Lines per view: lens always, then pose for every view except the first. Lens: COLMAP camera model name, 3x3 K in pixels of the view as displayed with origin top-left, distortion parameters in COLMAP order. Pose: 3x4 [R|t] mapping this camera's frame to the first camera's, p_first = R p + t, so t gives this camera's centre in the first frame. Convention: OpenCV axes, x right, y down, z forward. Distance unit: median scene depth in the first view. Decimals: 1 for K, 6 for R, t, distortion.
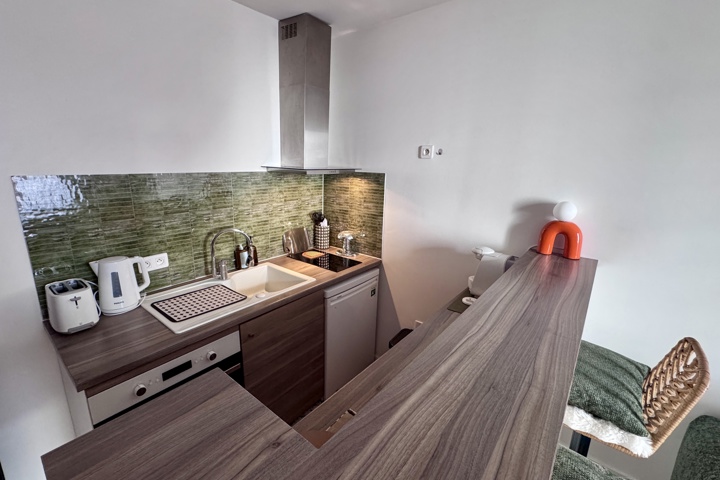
lens RADIAL K [[316.0, 0, 341.8], [0, 316.0, 237.6], [0, 0, 1]] dist [-0.000069, -0.000069]
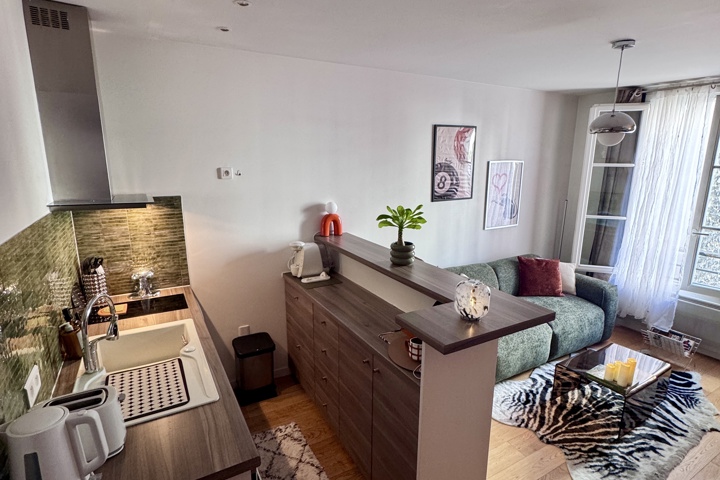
lens RADIAL K [[381.2, 0, 360.0], [0, 381.2, 240.0], [0, 0, 1]] dist [-0.004779, 0.000007]
pose [[0.348105, -0.213961, 0.912712, -0.743572], [0.222967, 0.964564, 0.141077, -0.114841], [-0.910554, 0.154395, 0.383475, 0.086513]]
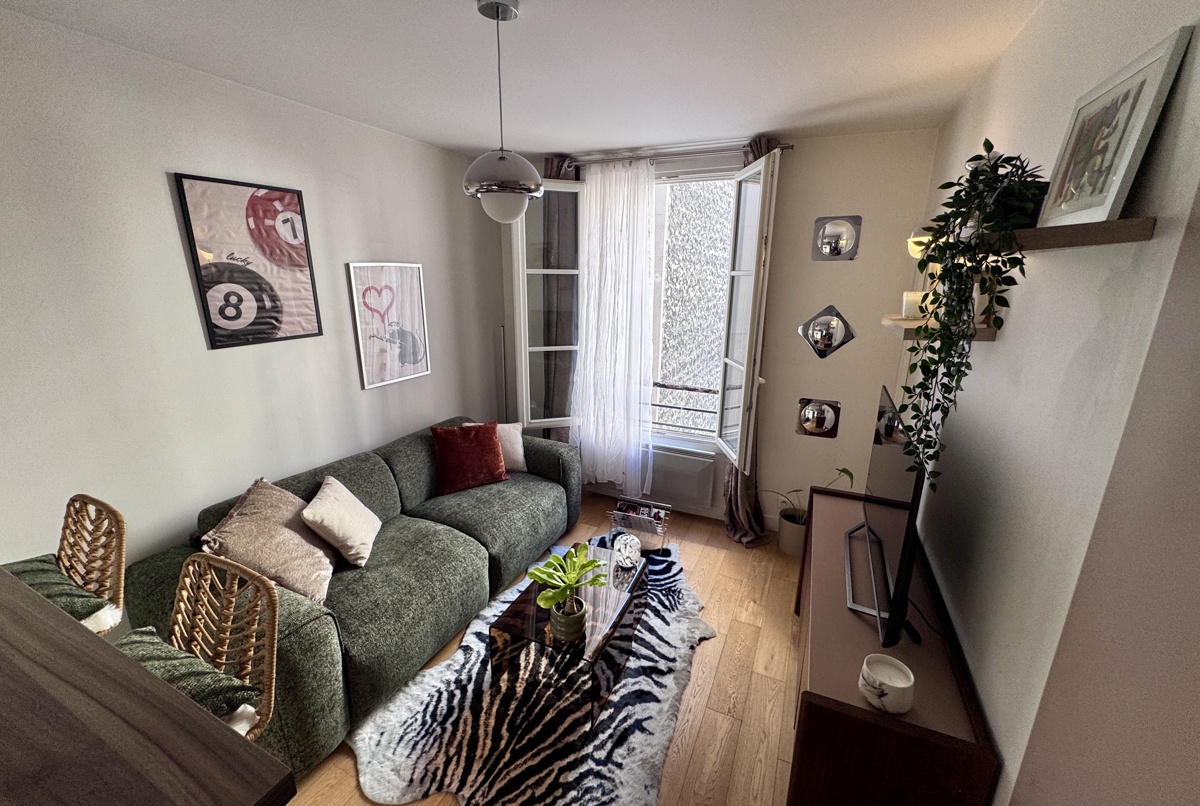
lens RADIAL K [[475.9, 0, 600.0], [0, 475.9, 403.0], [0, 0, 1]] dist [0.000300, 0.000196]
pose [[-0.256796, -0.271422, 0.927570, -0.216245], [0.215022, 0.919655, 0.328634, -0.022406], [-0.942243, 0.283840, -0.177802, -0.110213]]
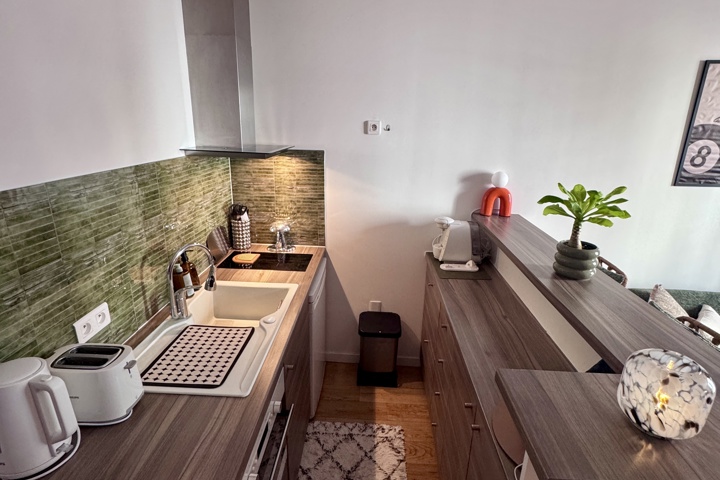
lens RADIAL K [[381.2, 0, 360.0], [0, 381.2, 240.0], [0, 0, 1]] dist [-0.004779, 0.000007]
pose [[0.790793, -0.183201, 0.584024, -0.447232], [0.135313, 0.982874, 0.125096, -0.076078], [-0.596940, -0.019899, 0.802039, 0.078672]]
